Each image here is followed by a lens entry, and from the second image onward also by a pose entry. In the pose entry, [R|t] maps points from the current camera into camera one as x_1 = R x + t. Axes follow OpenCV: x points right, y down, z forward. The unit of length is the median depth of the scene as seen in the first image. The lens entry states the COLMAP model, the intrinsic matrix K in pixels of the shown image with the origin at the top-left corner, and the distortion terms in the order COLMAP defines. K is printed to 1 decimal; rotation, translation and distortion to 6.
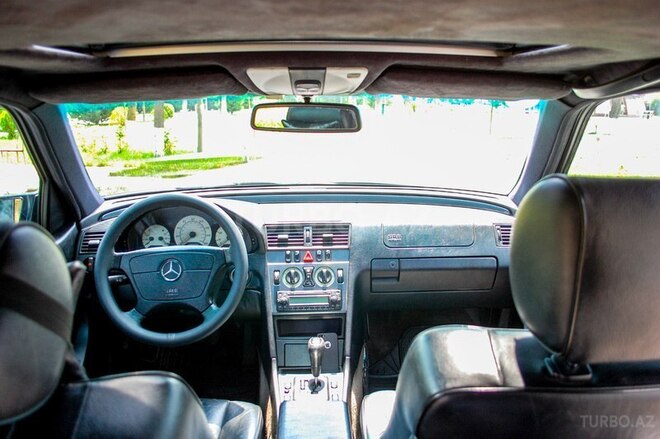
lens RADIAL K [[542.2, 0, 332.5], [0, 542.2, 223.8], [0, 0, 1]] dist [-0.072944, -0.005377]
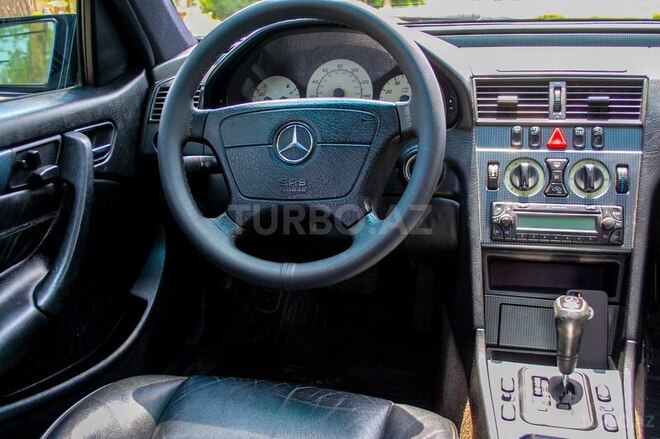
lens RADIAL K [[618.3, 0, 331.3], [0, 618.3, 217.3], [0, 0, 1]] dist [-0.042230, 0.000000]
pose [[0.962033, 0.056641, -0.266990, -0.092836], [-0.035761, 0.995955, 0.082433, 0.096618], [0.270579, -0.069755, 0.960167, 0.391154]]
